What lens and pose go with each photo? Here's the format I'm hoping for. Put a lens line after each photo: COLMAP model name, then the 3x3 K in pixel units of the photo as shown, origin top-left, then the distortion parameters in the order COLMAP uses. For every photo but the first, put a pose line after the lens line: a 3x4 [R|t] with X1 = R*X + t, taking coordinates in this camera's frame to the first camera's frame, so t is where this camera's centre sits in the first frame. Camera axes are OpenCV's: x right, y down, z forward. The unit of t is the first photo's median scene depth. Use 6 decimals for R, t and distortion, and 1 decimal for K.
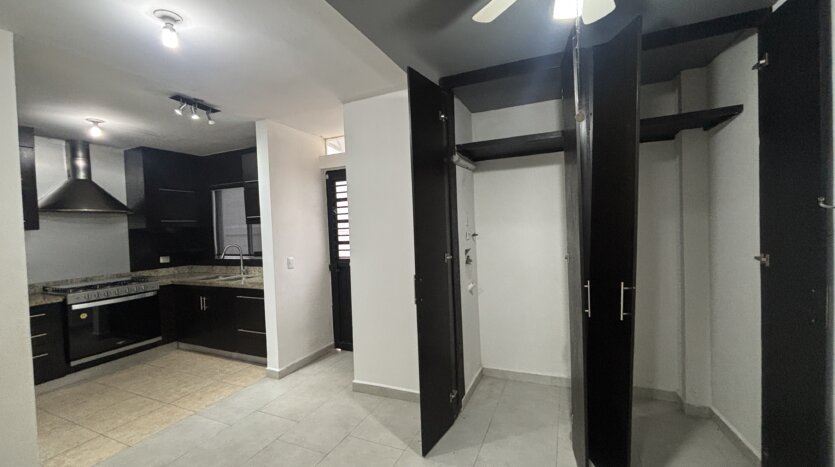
lens RADIAL K [[336.5, 0, 403.3], [0, 336.5, 233.1], [0, 0, 1]] dist [0.014689, 0.000422]
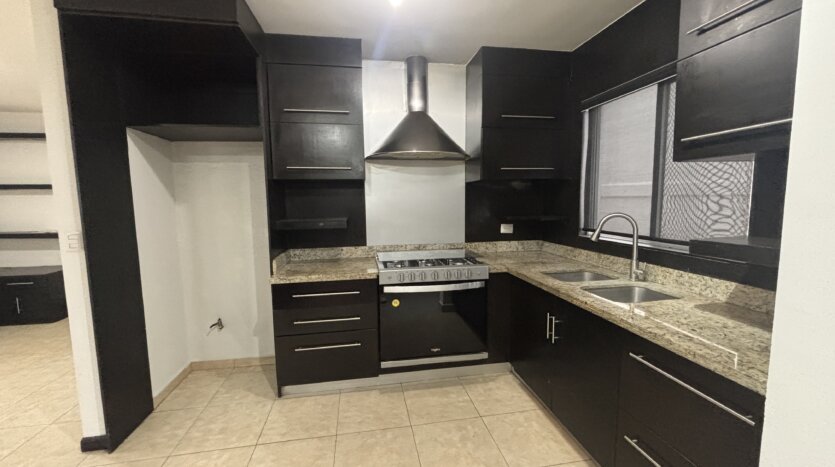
lens RADIAL K [[336.5, 0, 412.9], [0, 336.5, 232.5], [0, 0, 1]] dist [0.014689, 0.000422]
pose [[0.577341, 0.110821, -0.808948, -0.288908], [-0.023551, 0.992594, 0.119172, 0.010909], [0.816164, -0.049752, 0.575675, 0.498014]]
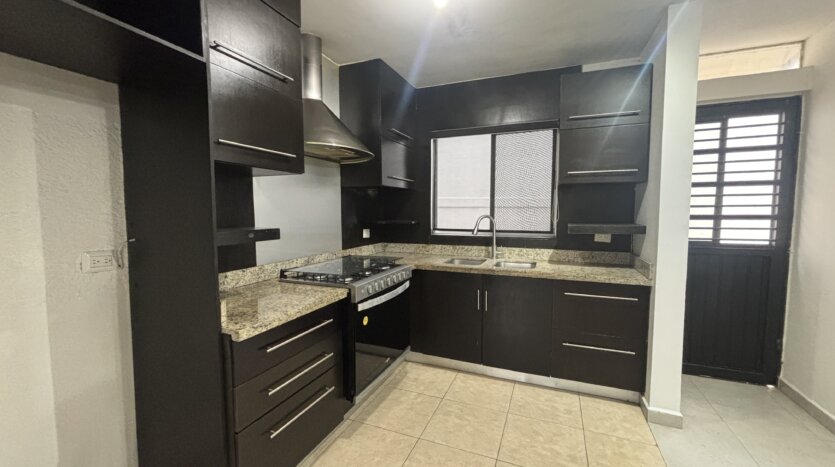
lens RADIAL K [[336.5, 0, 416.8], [0, 336.5, 231.4], [0, 0, 1]] dist [0.014689, 0.000422]
pose [[0.997867, 0.033585, 0.055980, -0.692160], [-0.036197, 0.998271, 0.046310, 0.040314], [-0.054328, -0.048238, 0.997357, 0.313622]]
